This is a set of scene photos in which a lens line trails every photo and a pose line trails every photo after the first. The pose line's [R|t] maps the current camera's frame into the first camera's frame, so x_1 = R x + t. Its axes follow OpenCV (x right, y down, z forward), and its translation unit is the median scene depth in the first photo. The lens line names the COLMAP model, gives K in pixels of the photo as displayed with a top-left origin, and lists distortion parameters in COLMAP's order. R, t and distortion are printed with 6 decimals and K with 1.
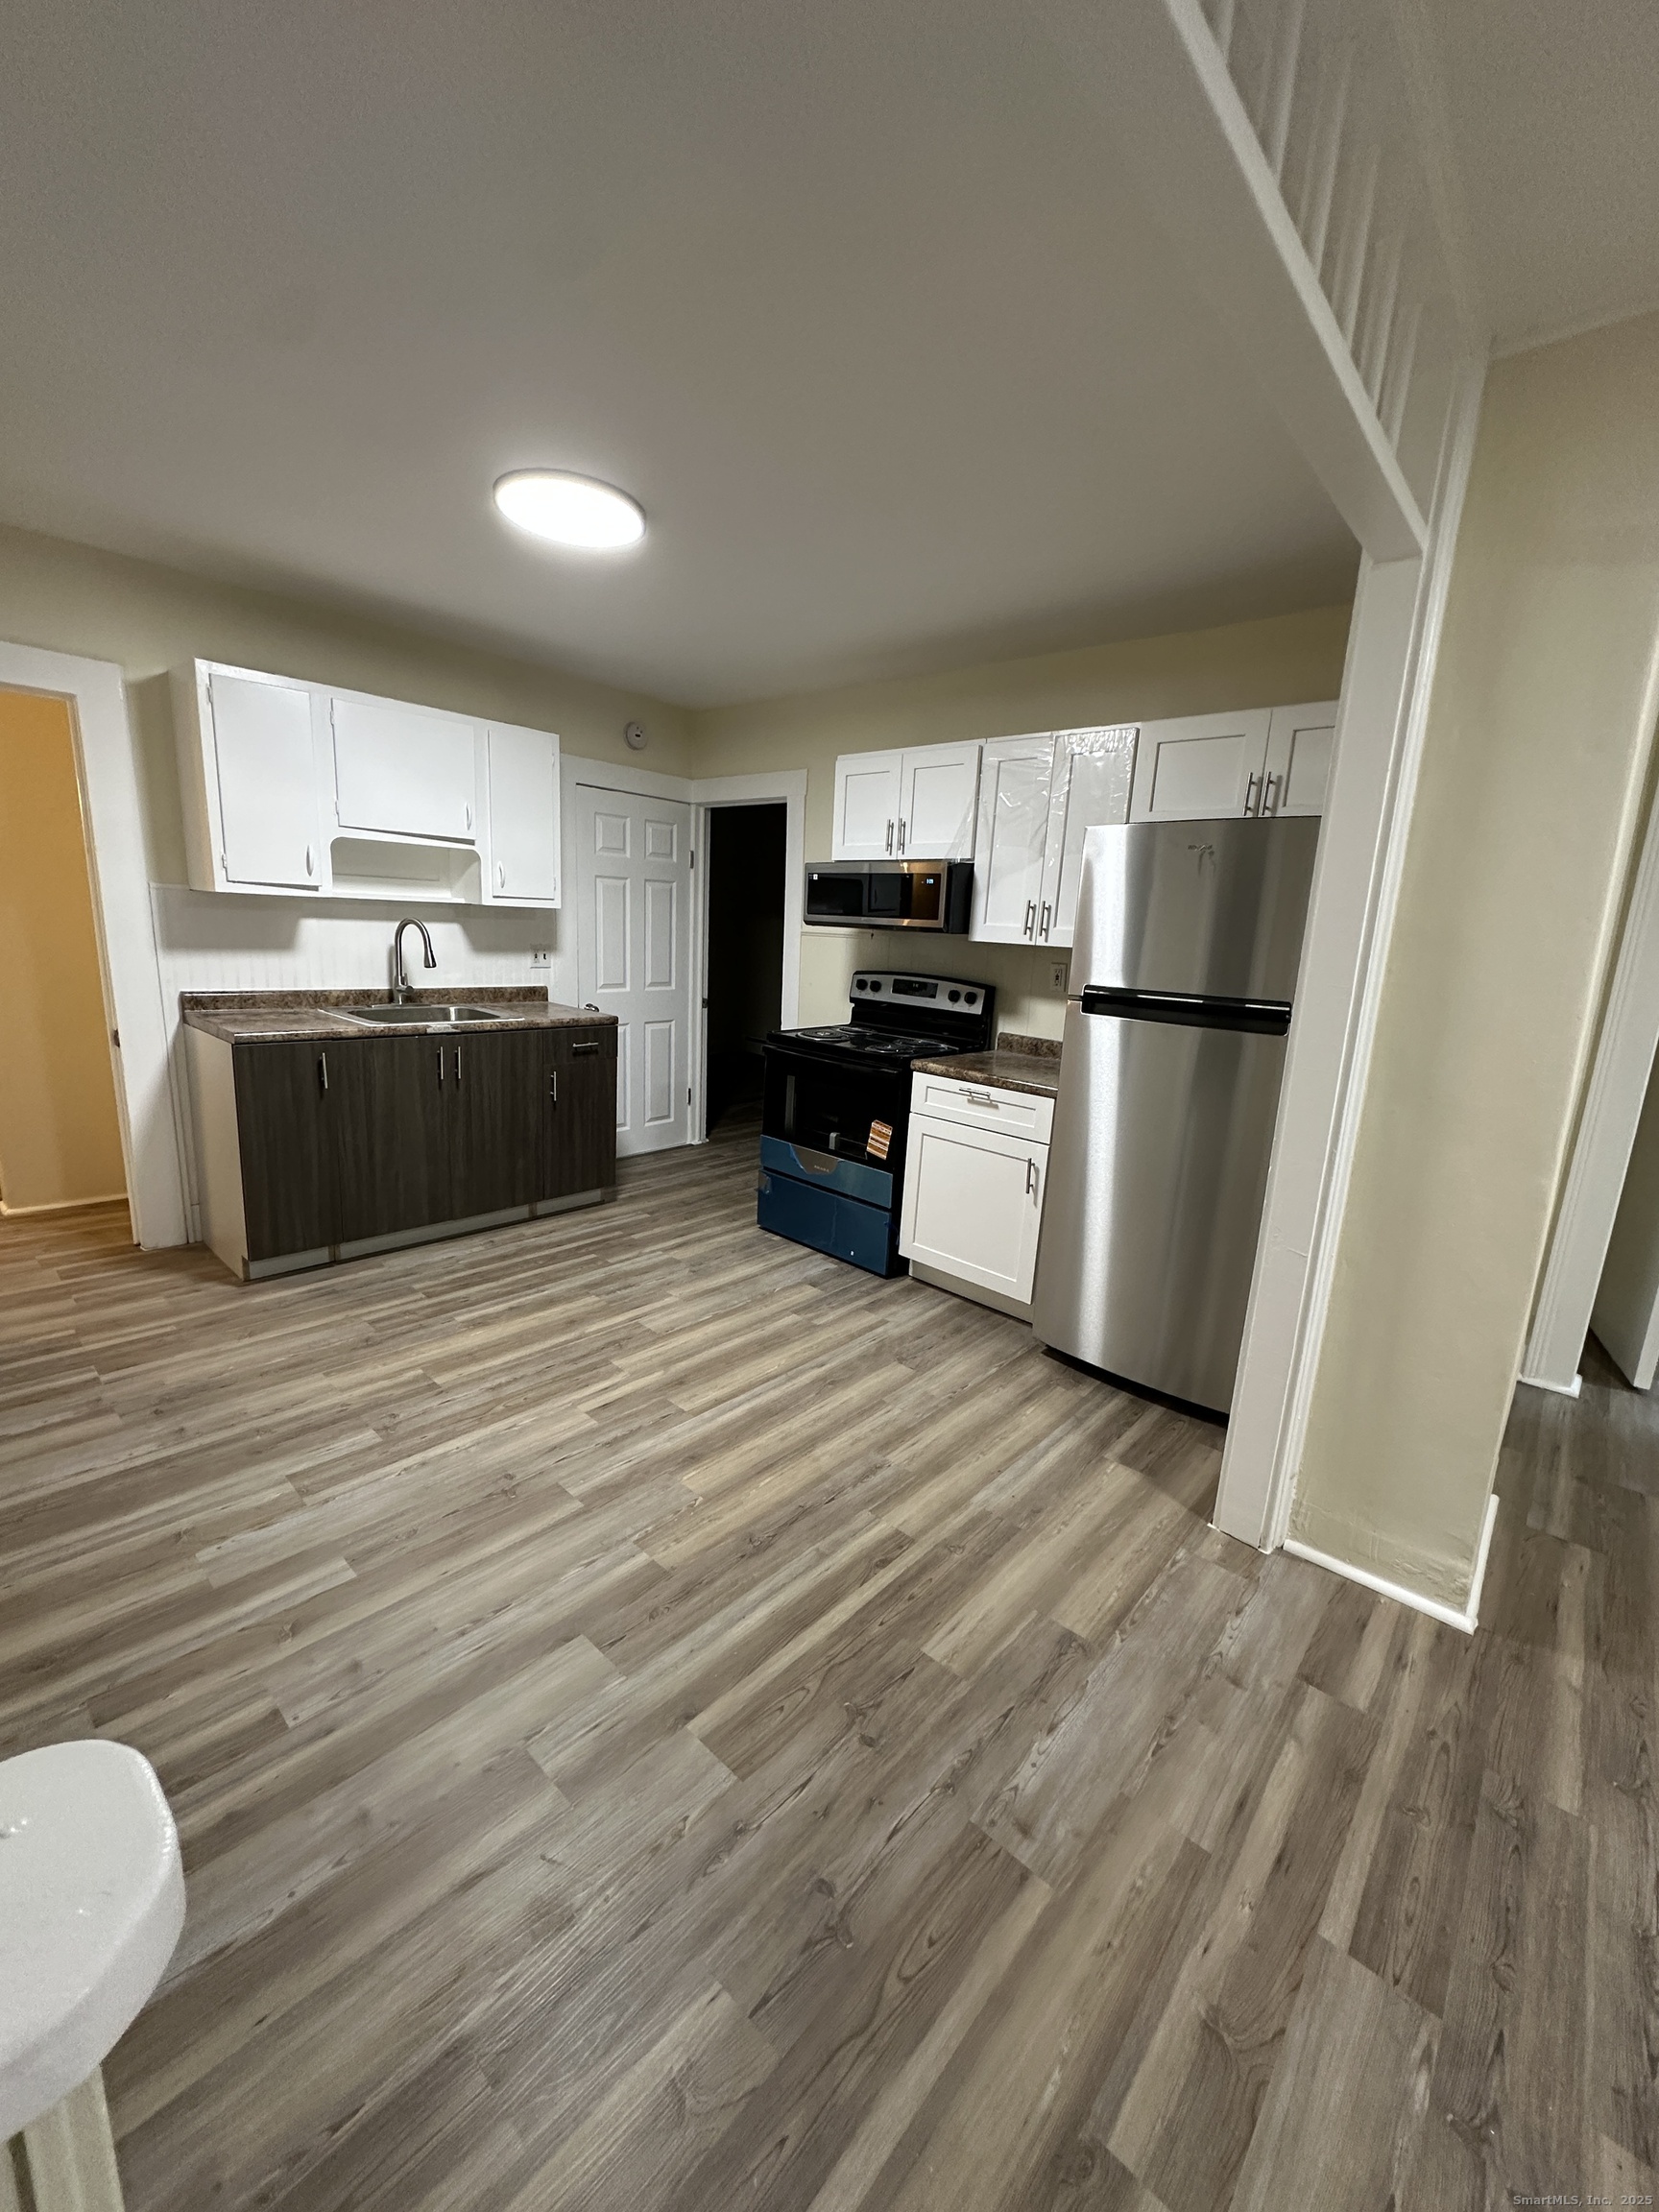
lens RADIAL K [[883.5, 0, 830.3], [0, 883.5, 1105.6], [0, 0, 1]] dist [-0.001450, -0.000574]
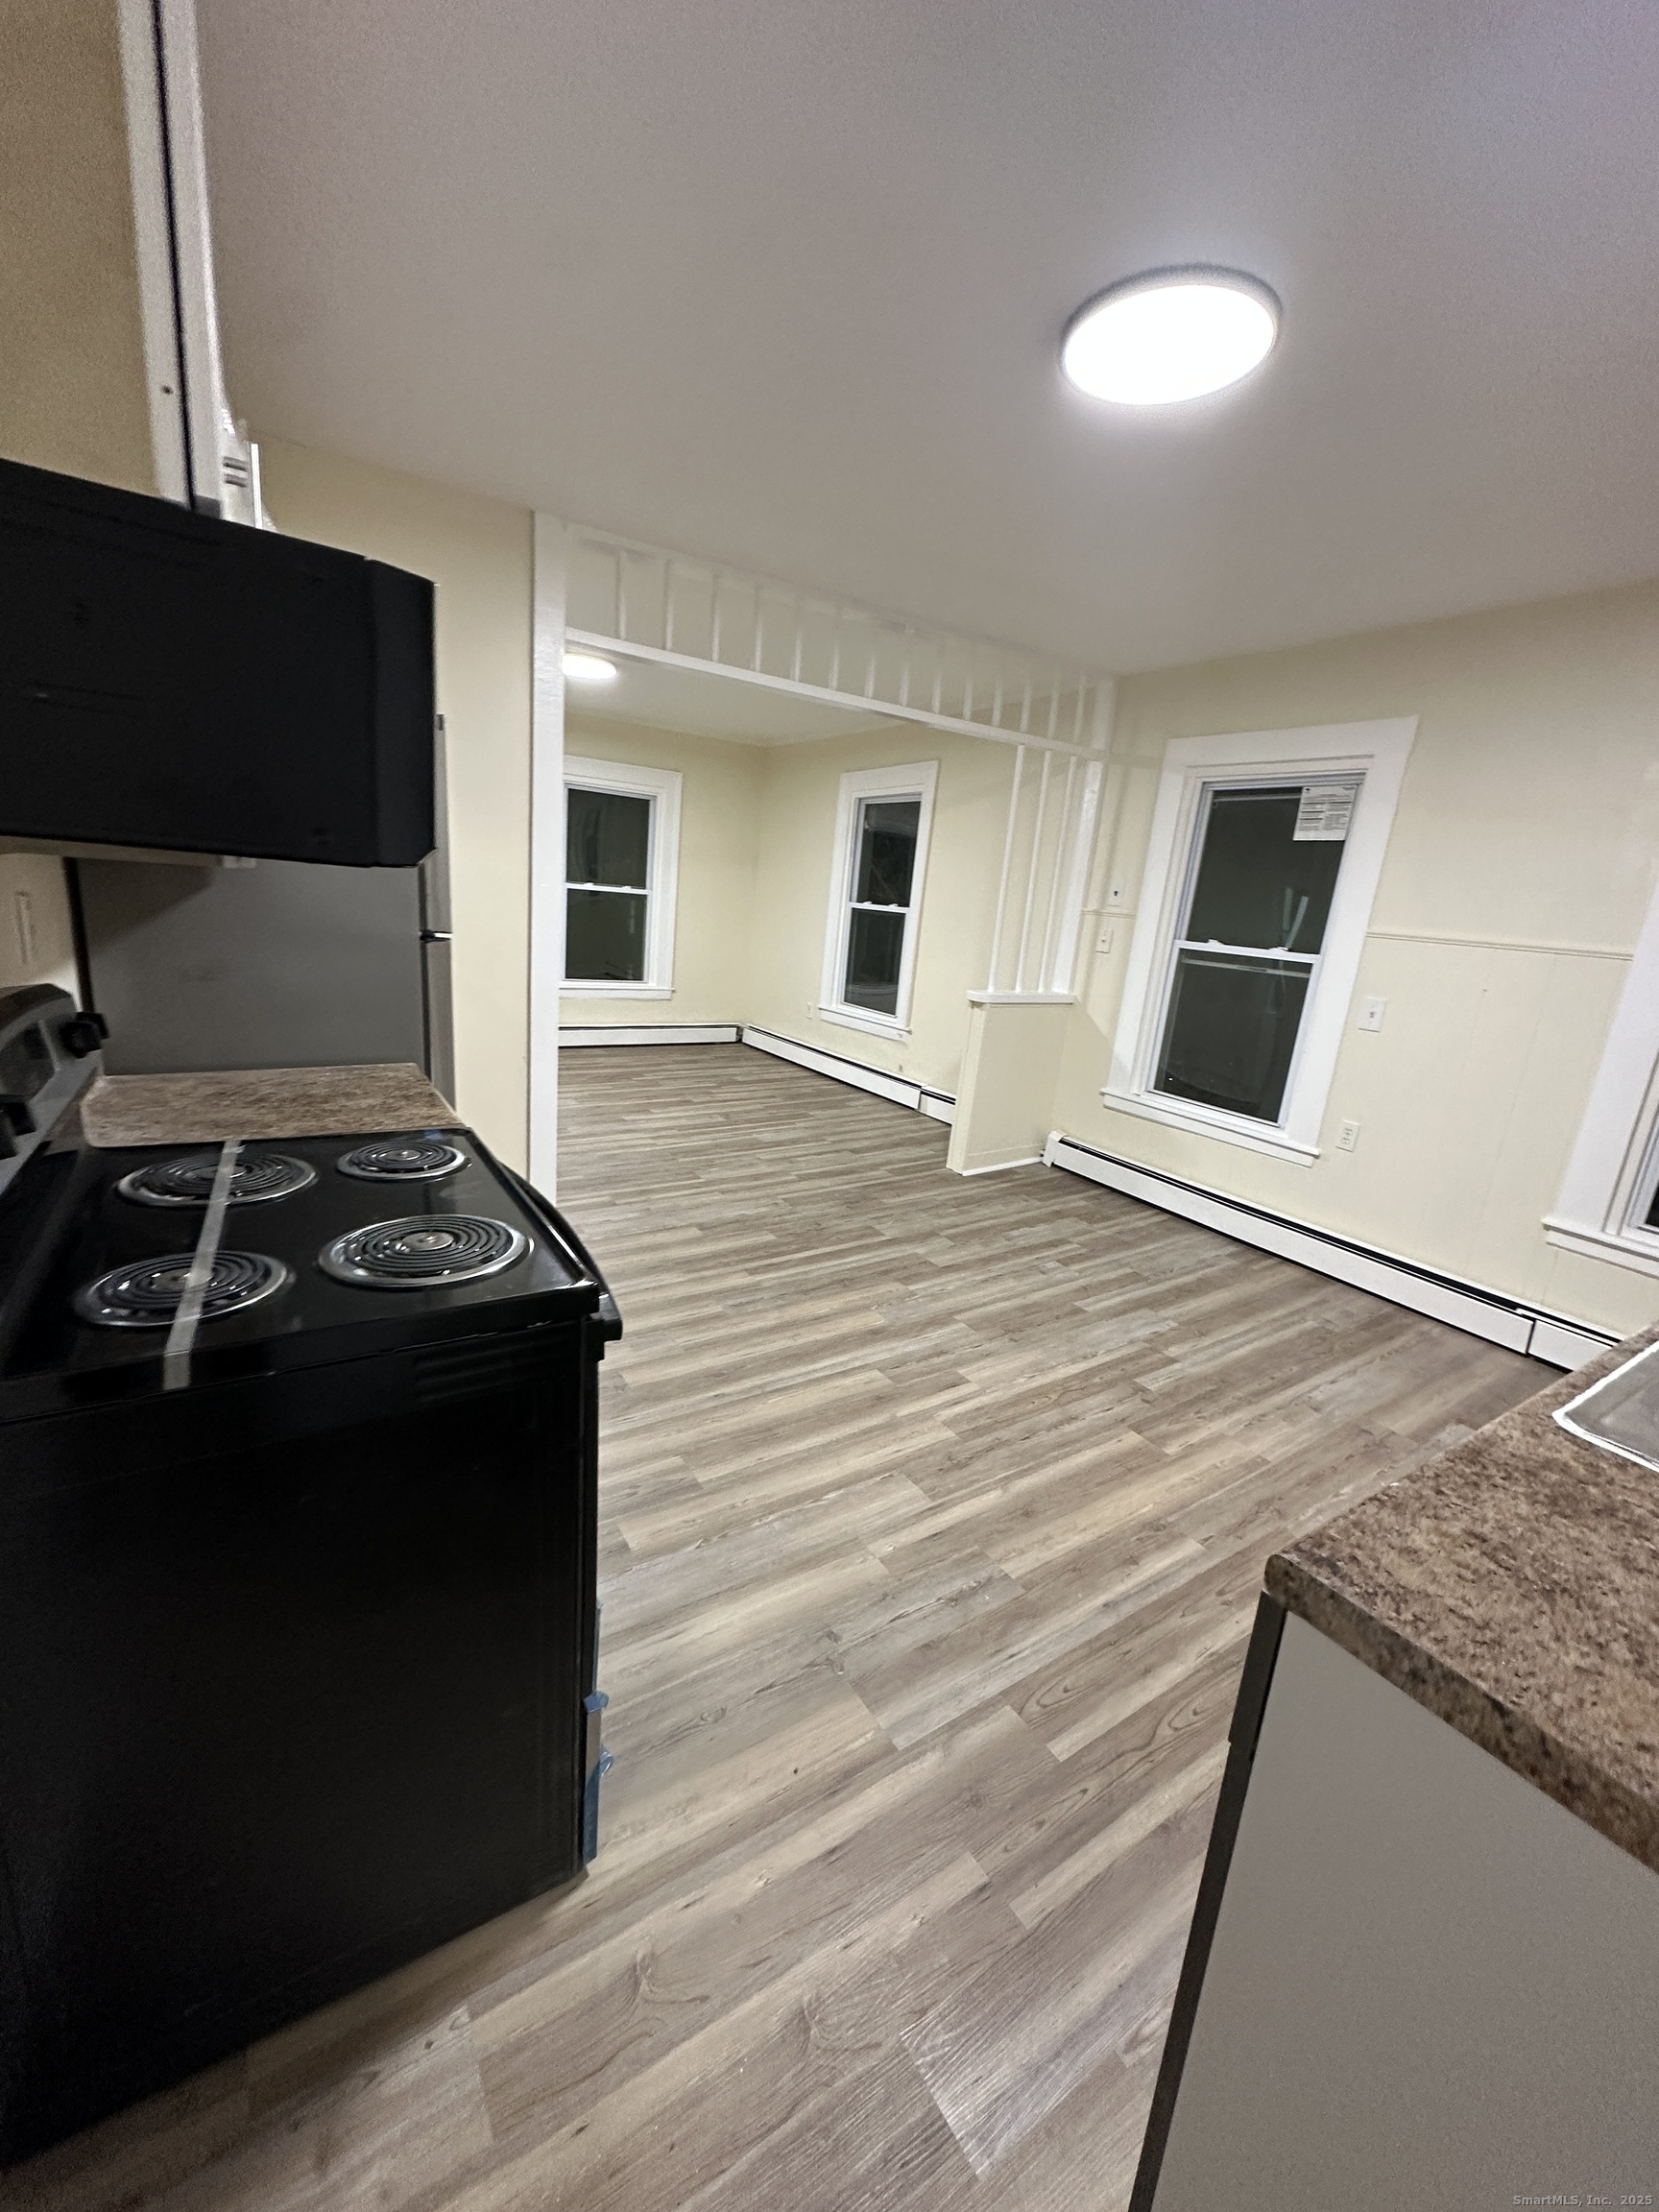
lens RADIAL K [[883.5, 0, 831.6], [0, 883.5, 1107.4], [0, 0, 1]] dist [-0.001450, -0.000574]
pose [[-0.956629, -0.185472, 0.224634, -0.351970], [-0.071601, 0.897171, 0.435840, -0.466934], [-0.282371, 0.400854, -0.871541, 2.186138]]
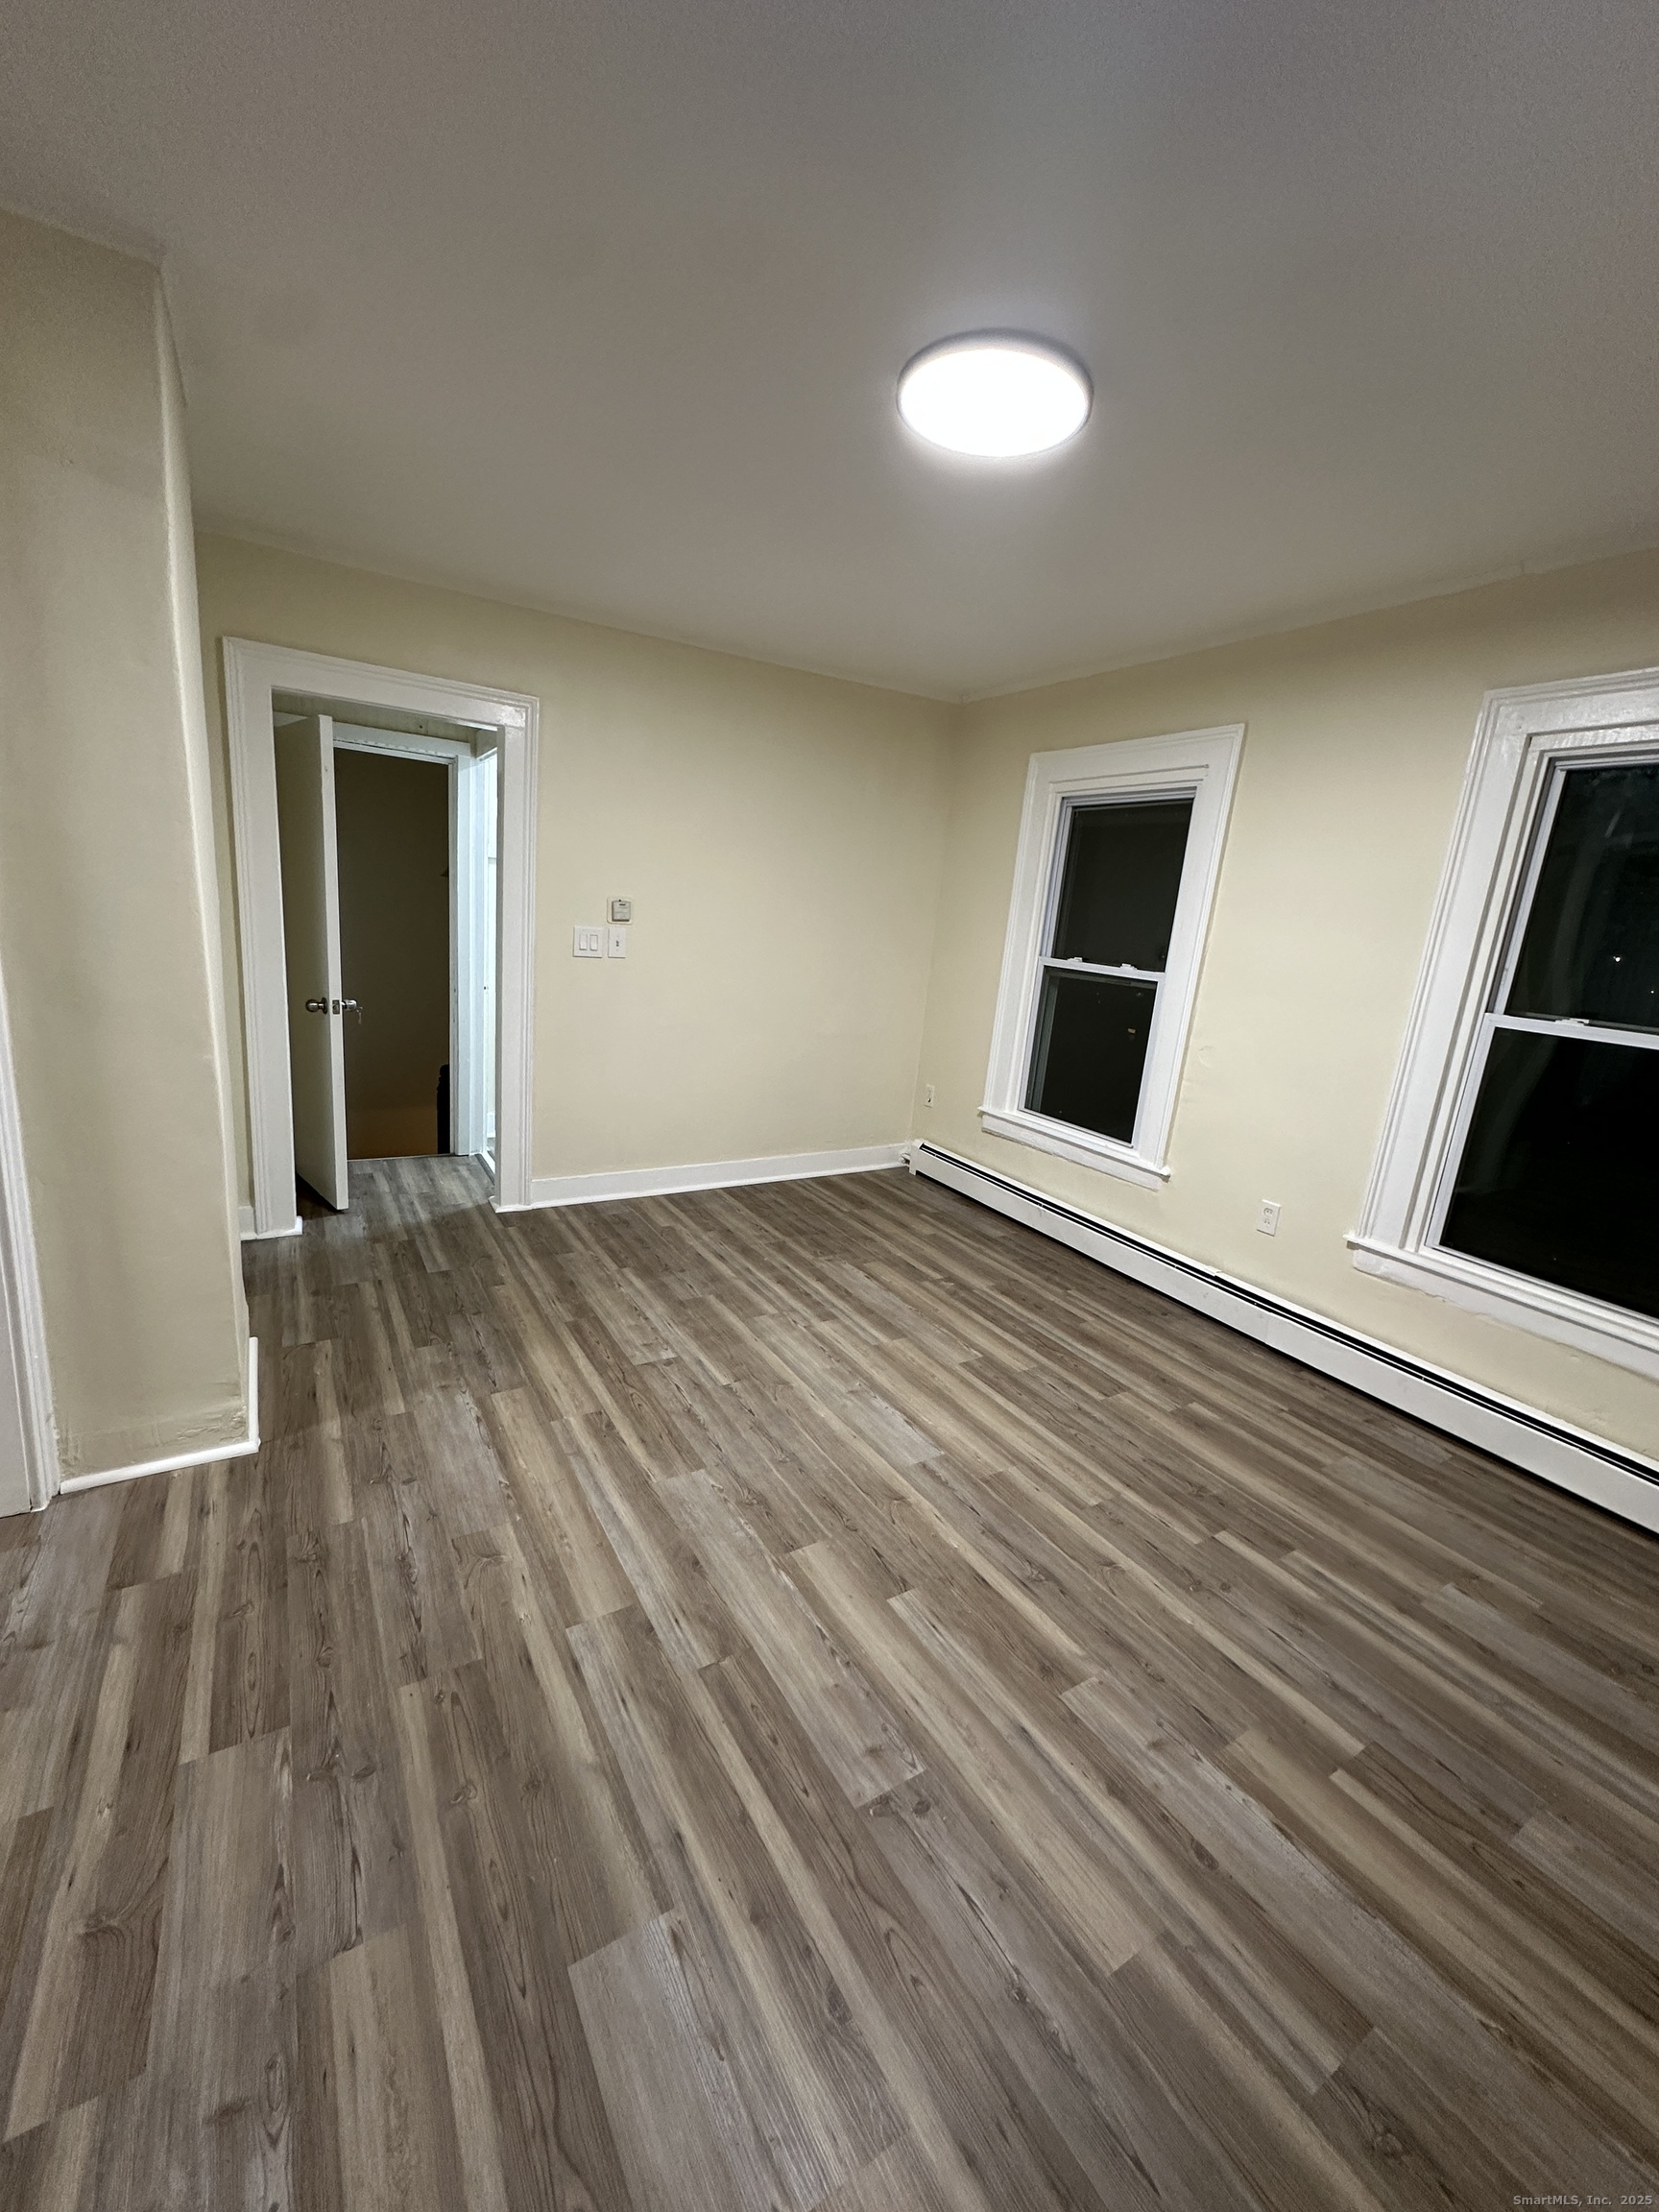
lens RADIAL K [[883.5, 0, 830.1], [0, 883.5, 1101.8], [0, 0, 1]] dist [-0.001450, -0.000574]
pose [[0.292486, -0.223179, 0.929862, -0.024634], [0.125622, 0.972925, 0.194000, 0.018839], [-0.947983, 0.060069, 0.312603, -0.090860]]
